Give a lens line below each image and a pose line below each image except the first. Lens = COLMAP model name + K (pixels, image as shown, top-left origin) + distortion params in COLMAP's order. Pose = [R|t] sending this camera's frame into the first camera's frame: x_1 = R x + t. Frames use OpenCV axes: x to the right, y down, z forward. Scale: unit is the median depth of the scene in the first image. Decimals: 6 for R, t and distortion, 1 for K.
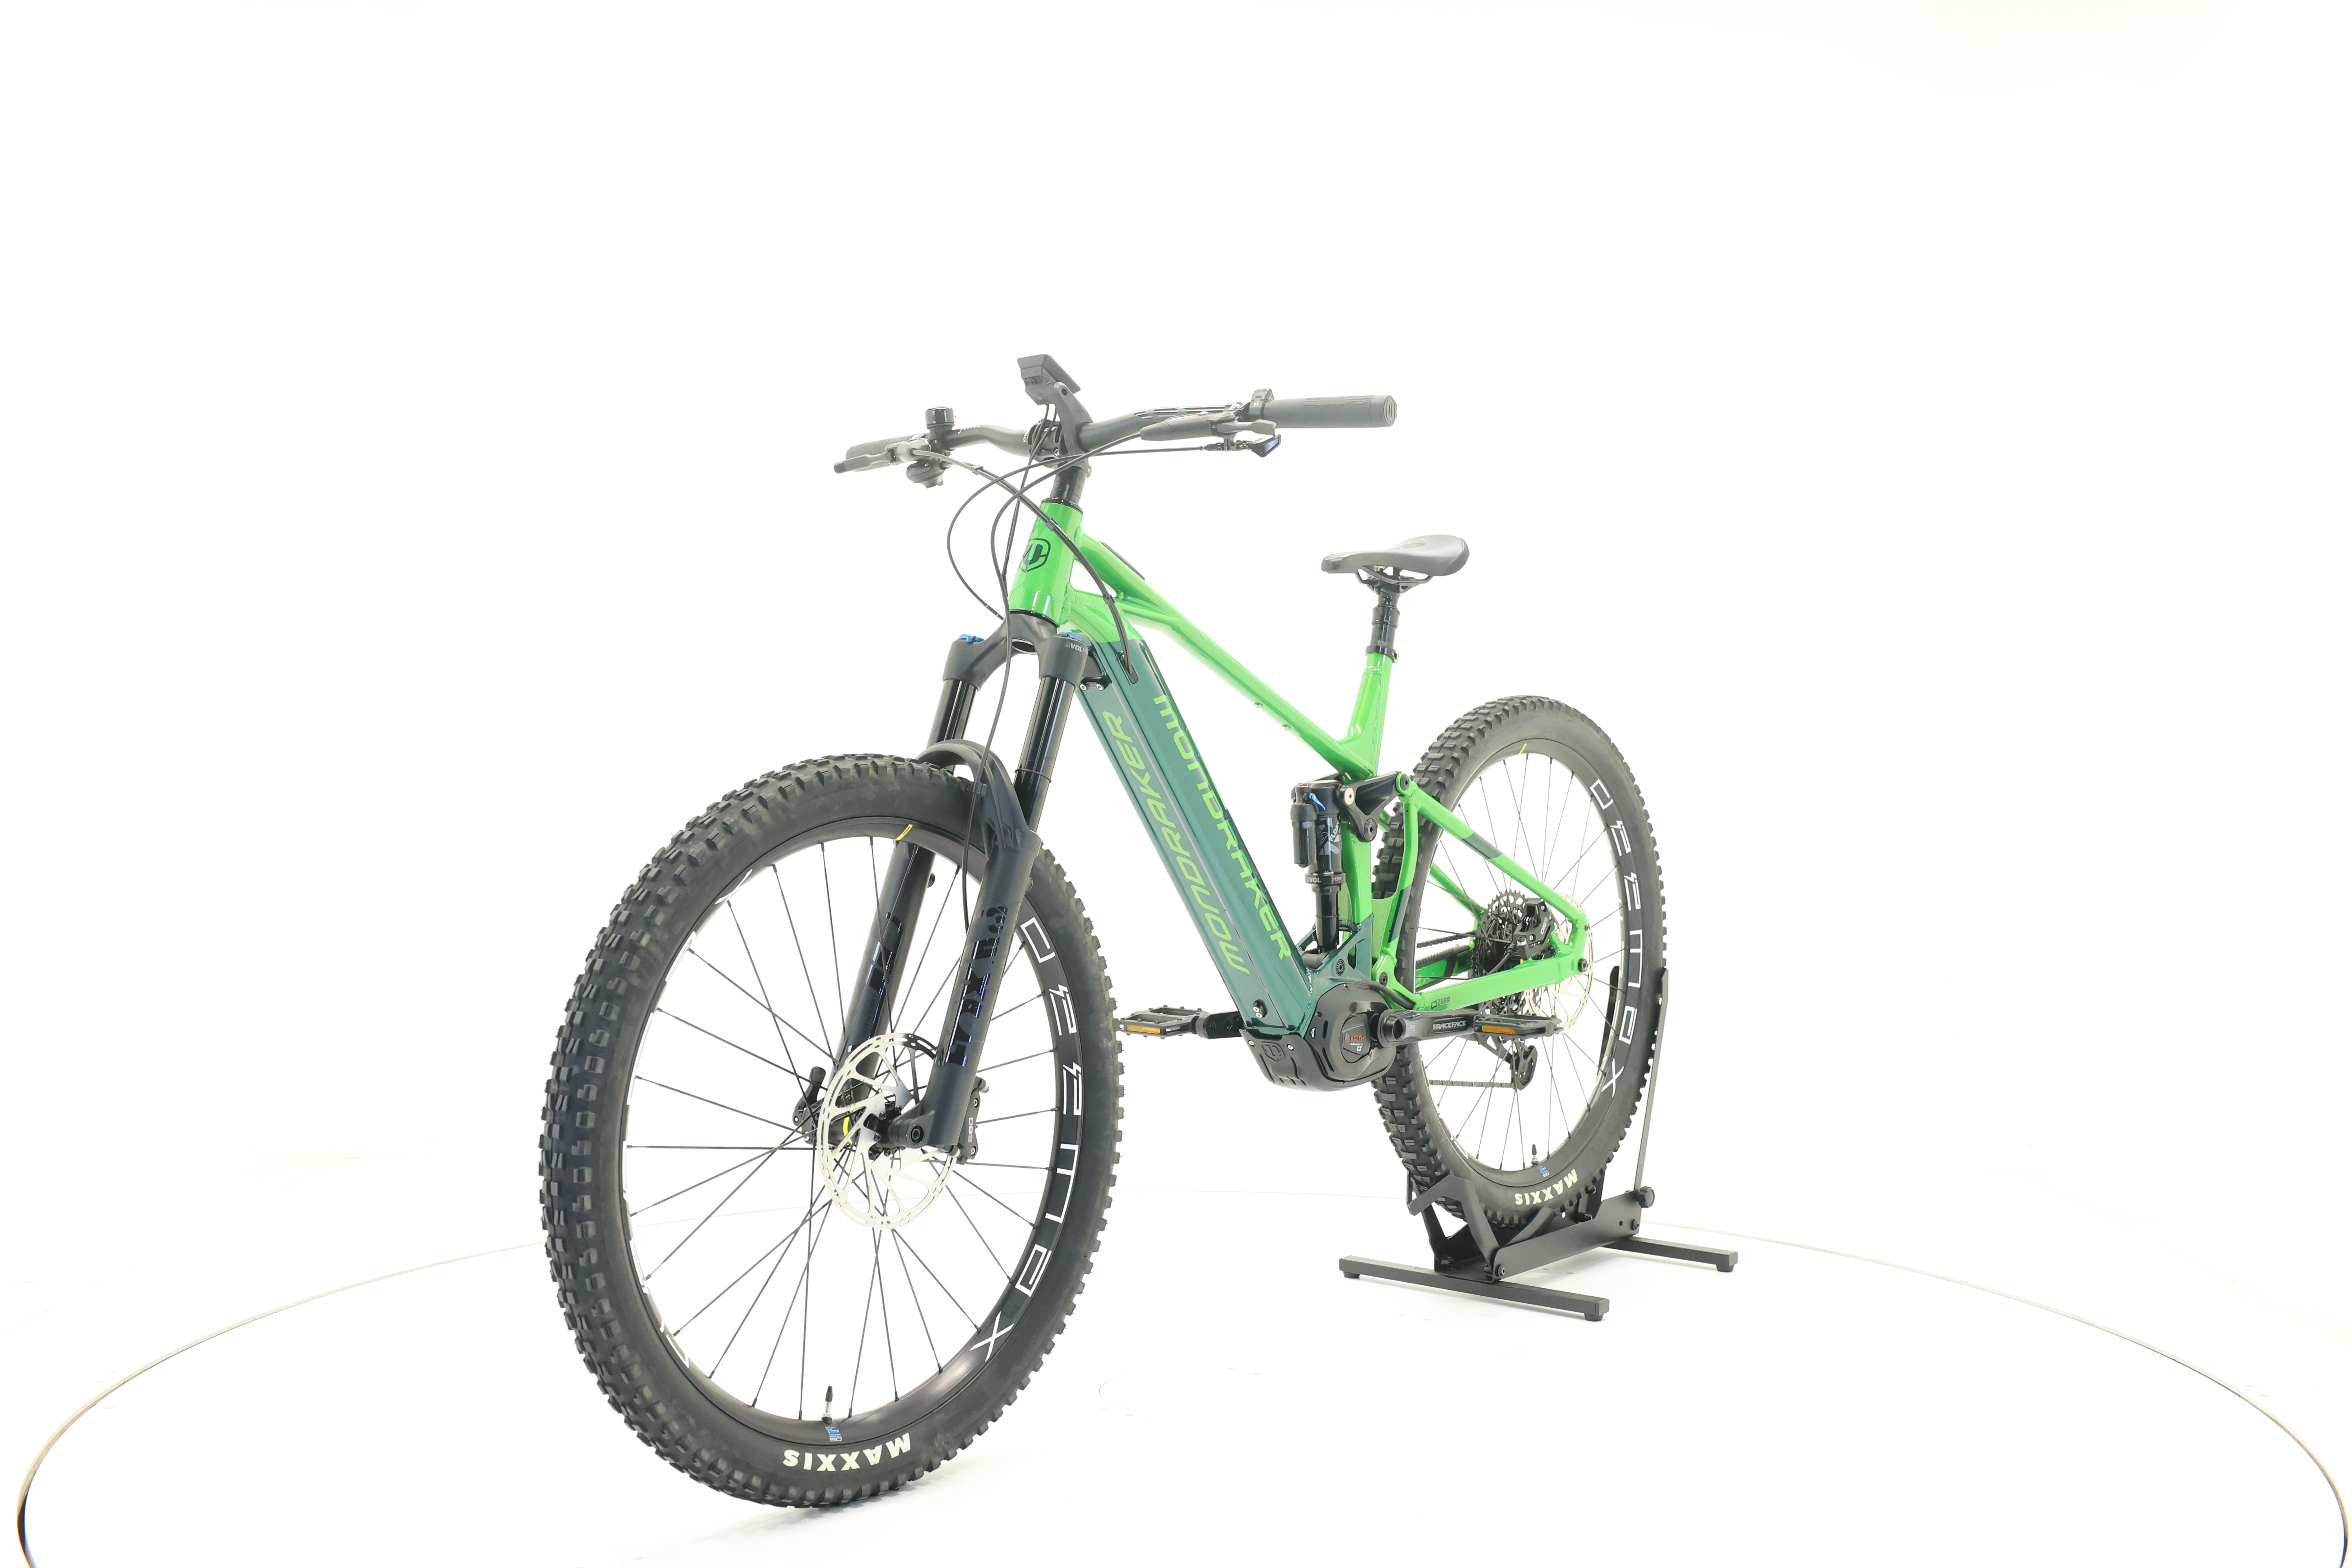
lens RADIAL K [[2534.7, 0, 1170.5], [0, 2534.7, 785.8], [0, 0, 1]] dist [-0.010841, 0.000000]
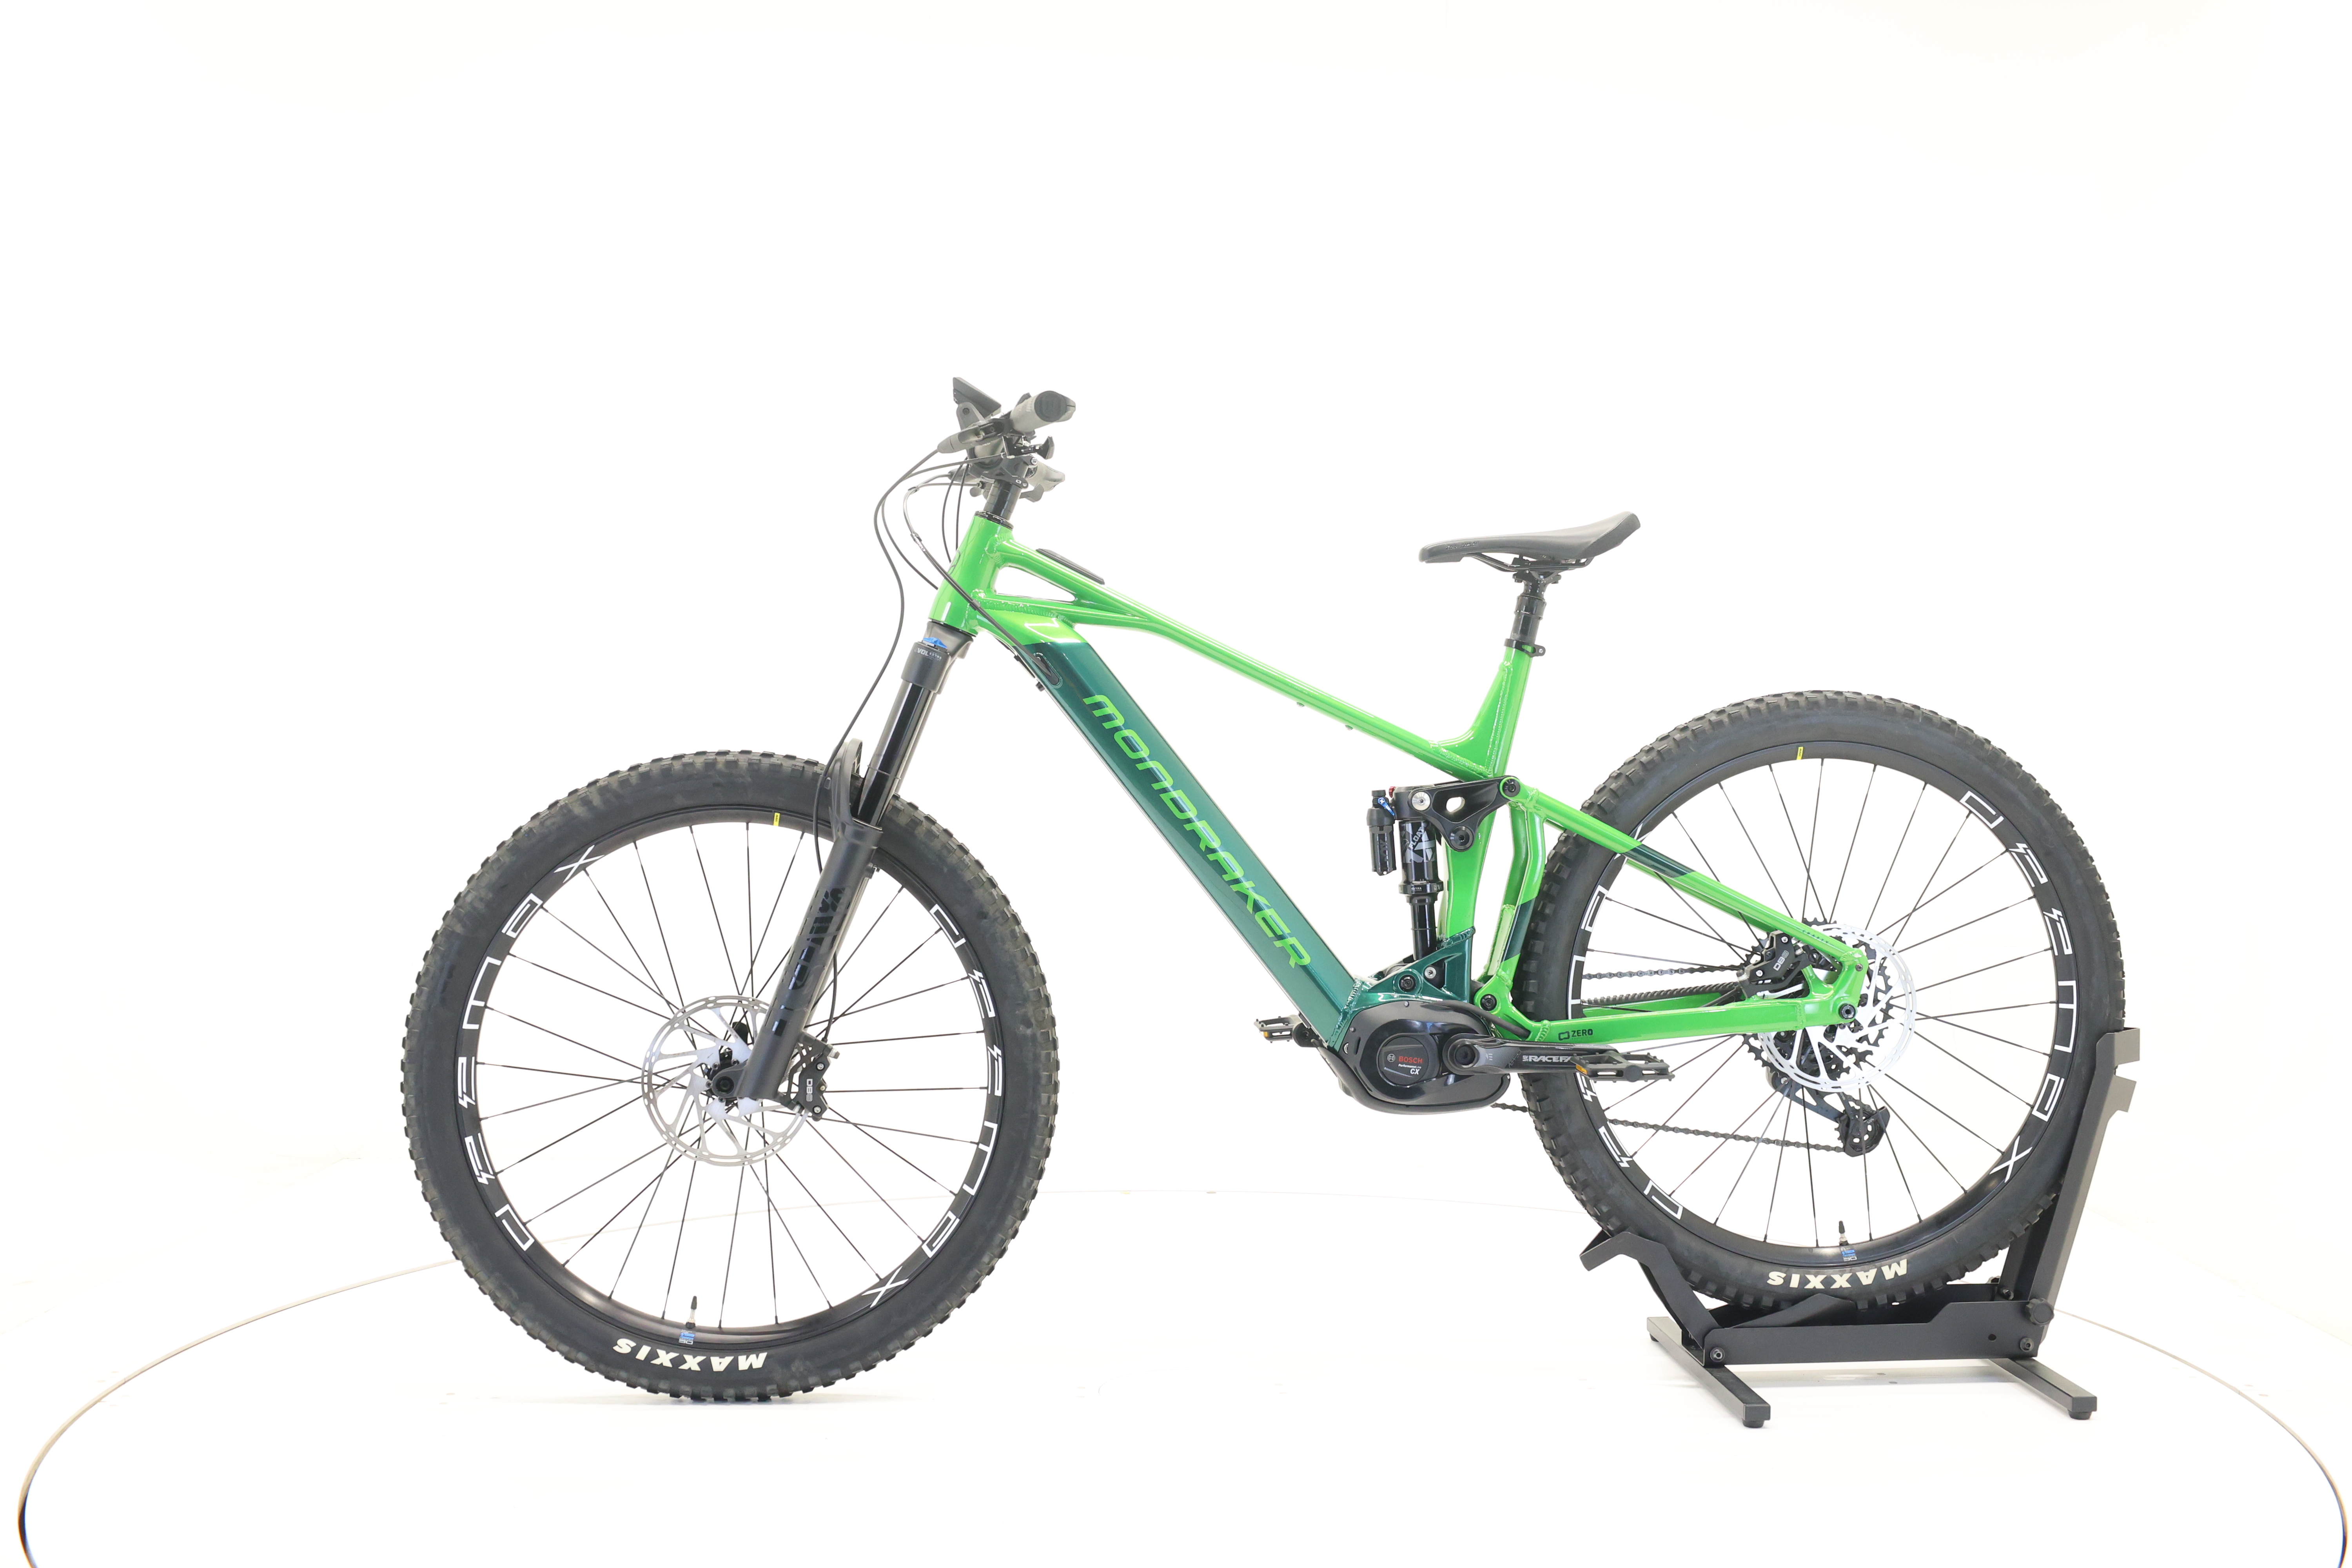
lens RADIAL K [[2534.7, 0, 1165.2], [0, 2534.7, 774.0], [0, 0, 1]] dist [-0.010841, 0.000000]
pose [[0.695631, 0.023544, -0.718013, 0.763428], [-0.020764, 0.999704, 0.012664, -0.018035], [0.718099, 0.006100, 0.695914, 0.318238]]
